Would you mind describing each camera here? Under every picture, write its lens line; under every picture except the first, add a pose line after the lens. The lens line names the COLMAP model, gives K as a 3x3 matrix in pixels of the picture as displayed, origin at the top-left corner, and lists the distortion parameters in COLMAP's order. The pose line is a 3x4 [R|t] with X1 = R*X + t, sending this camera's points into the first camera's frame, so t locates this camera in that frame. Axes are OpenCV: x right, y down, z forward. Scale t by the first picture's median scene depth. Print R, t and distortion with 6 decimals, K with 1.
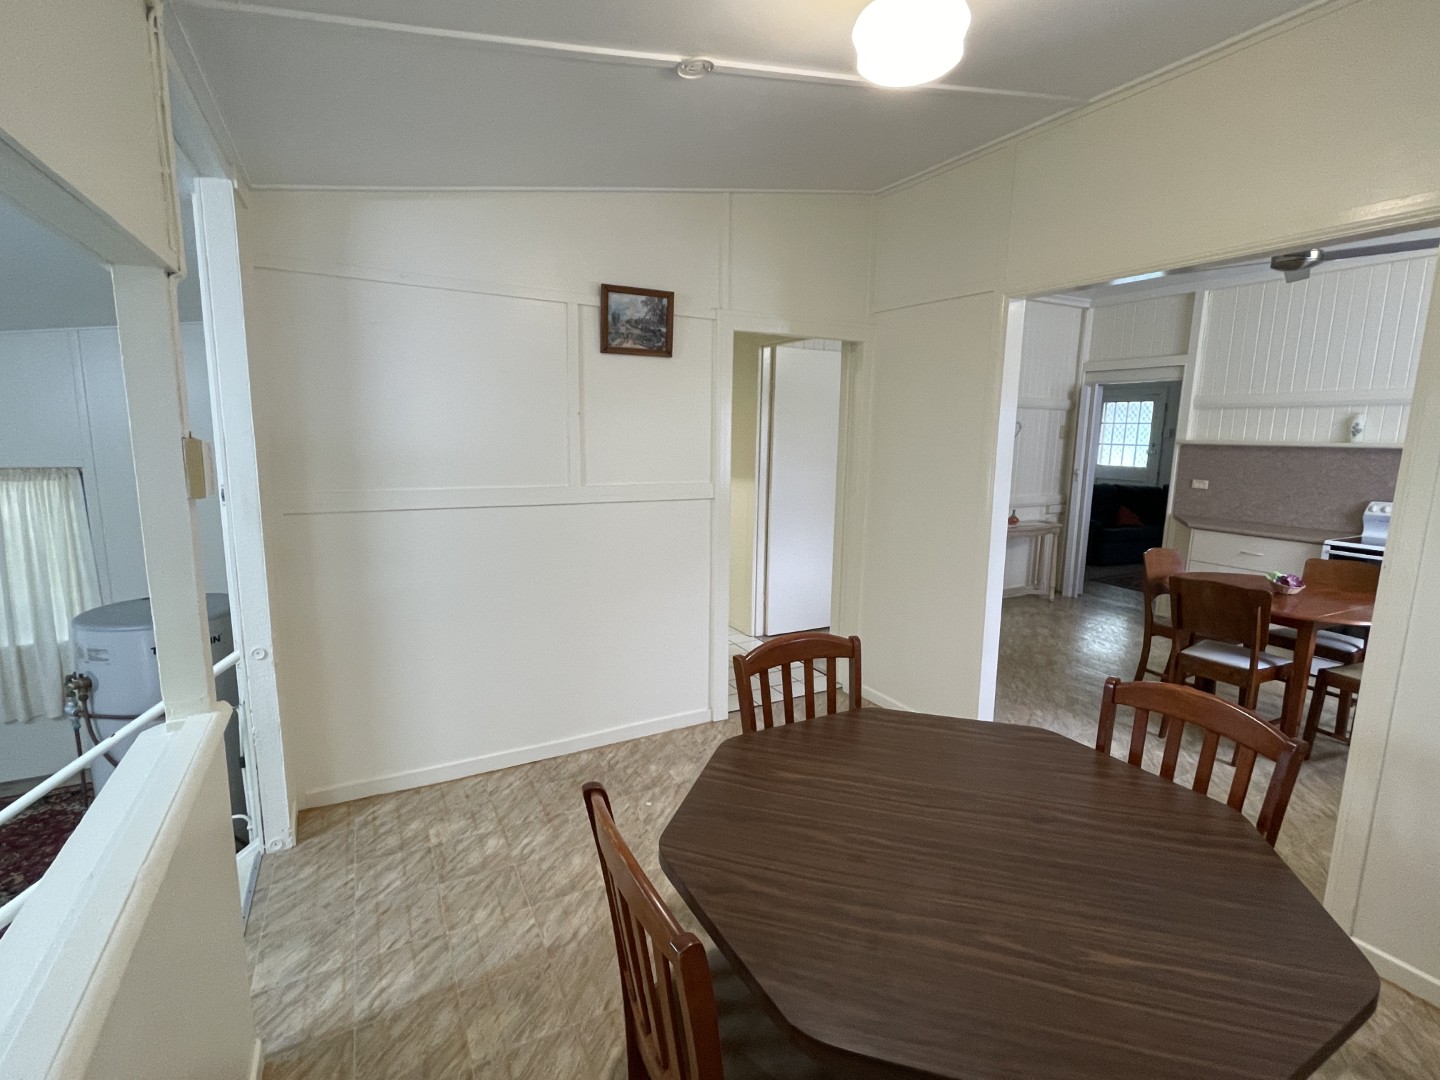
lens RADIAL K [[681.0, 0, 723.2], [0, 681.0, 540.0], [0, 0, 1]] dist [-0.004549, 0.002177]
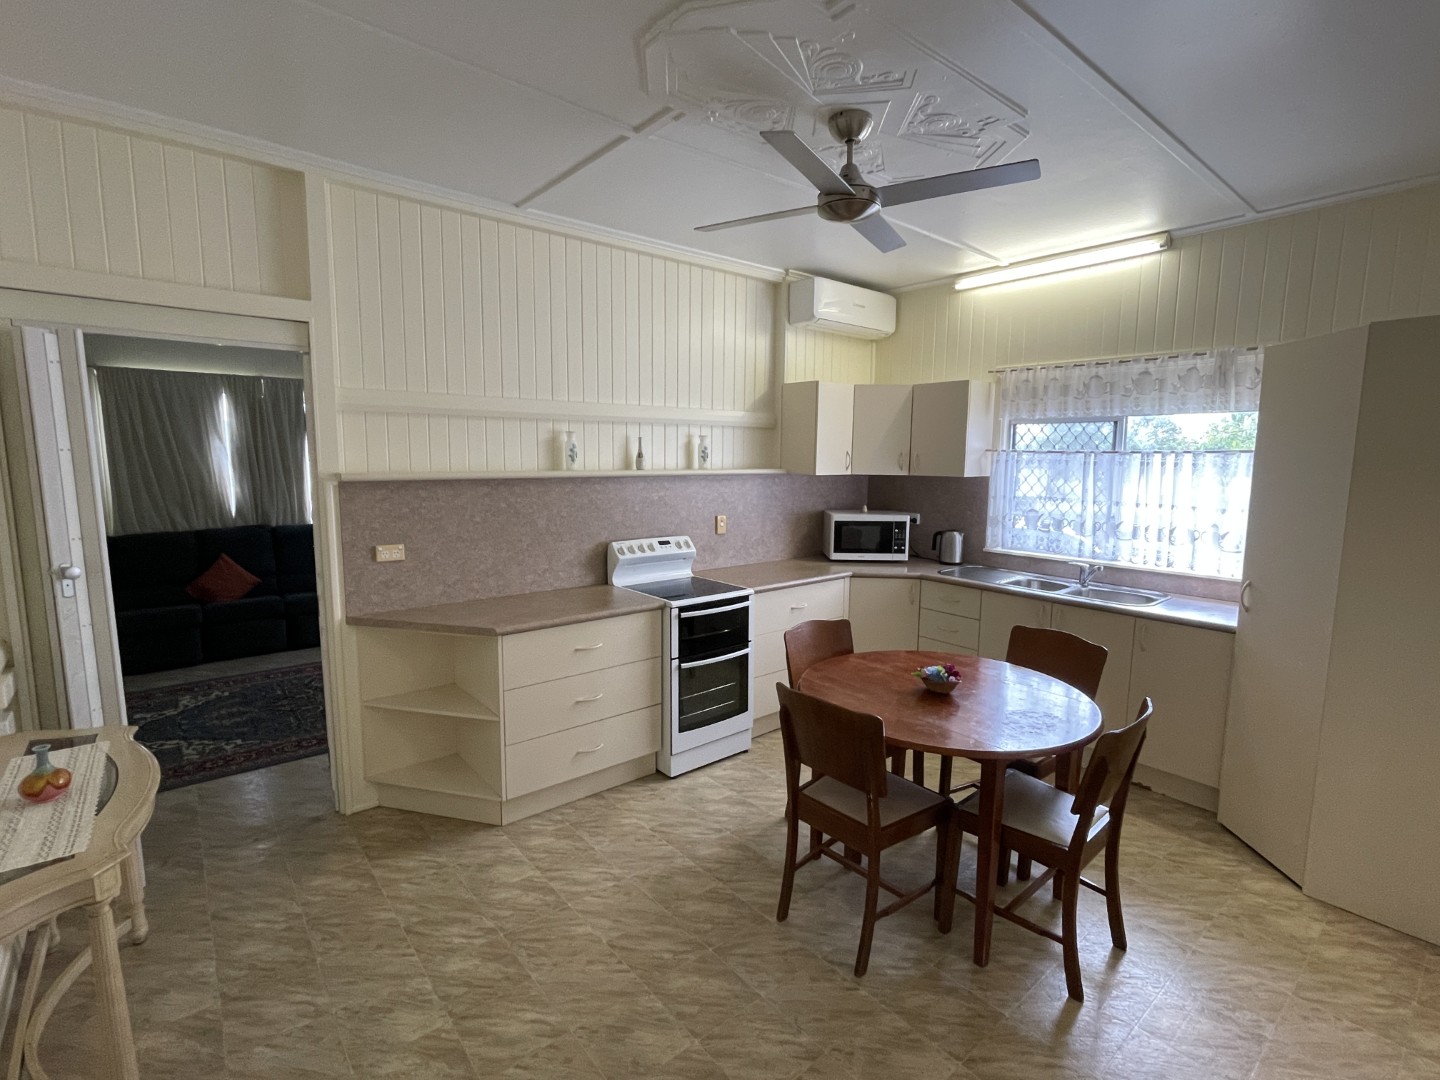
lens RADIAL K [[681.0, 0, 733.4], [0, 681.0, 526.6], [0, 0, 1]] dist [-0.004549, 0.002177]
pose [[-0.198317, -0.121631, 0.972562, 0.117979], [0.142347, 0.978176, 0.151360, -0.143557], [-0.969746, 0.168458, -0.176675, 0.814312]]
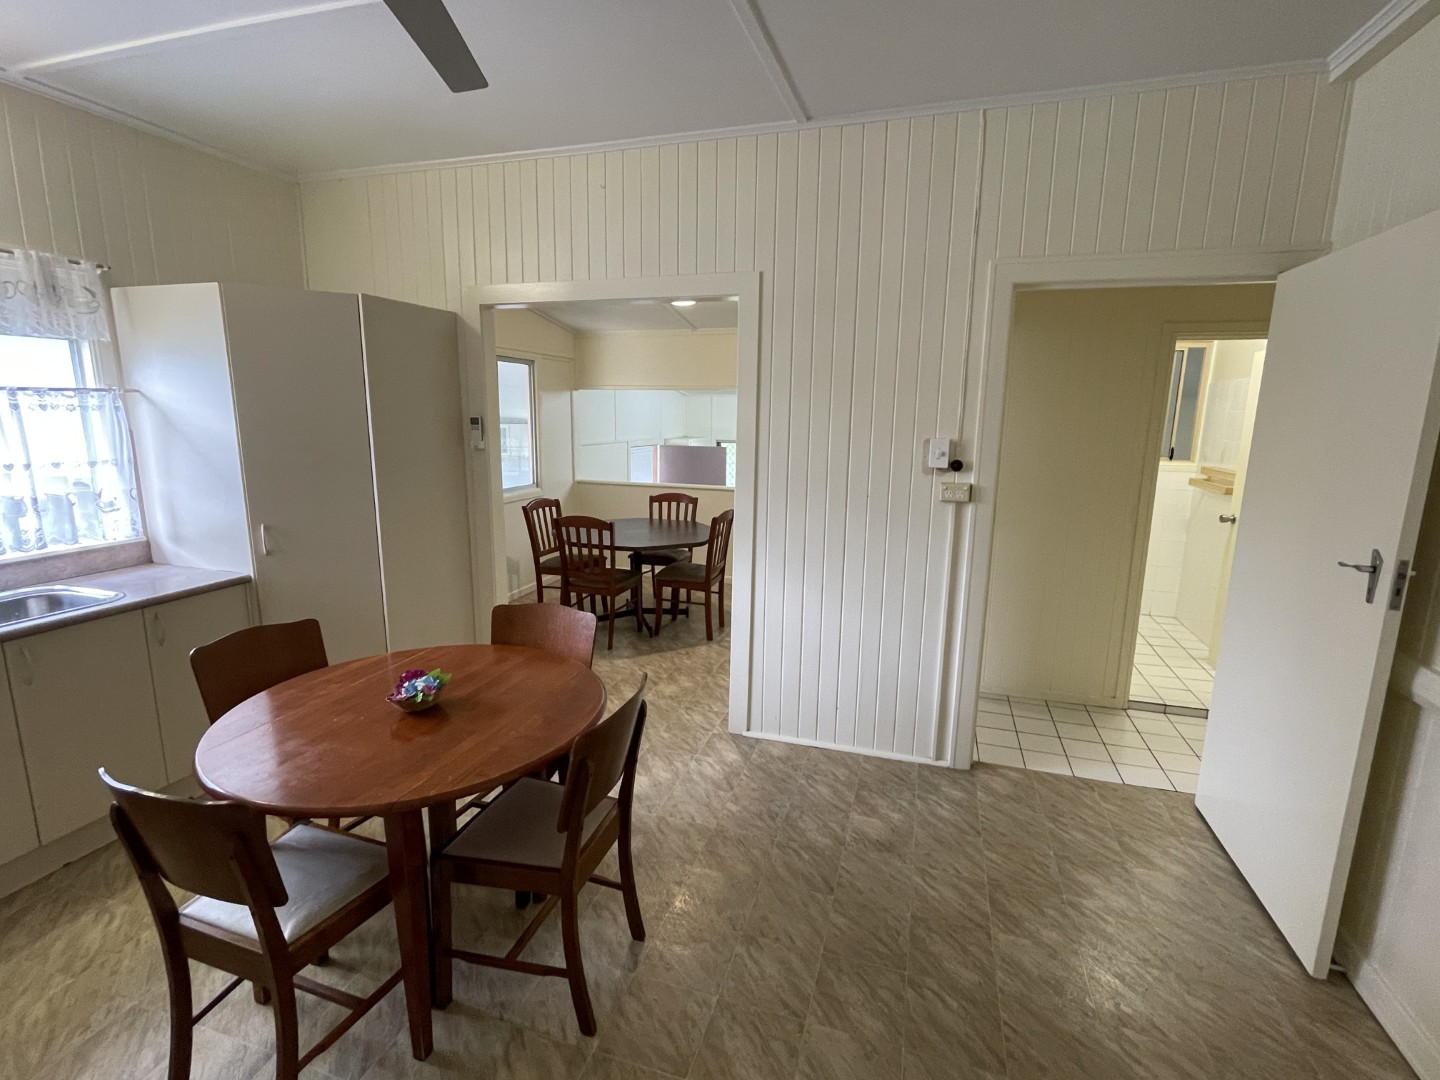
lens RADIAL K [[681.0, 0, 722.5], [0, 681.0, 542.9], [0, 0, 1]] dist [-0.004549, 0.002177]
pose [[-0.712743, 0.108054, -0.693053, 0.644572], [-0.136107, 0.947977, 0.287773, -0.154242], [0.688094, 0.299438, -0.660957, 0.943947]]
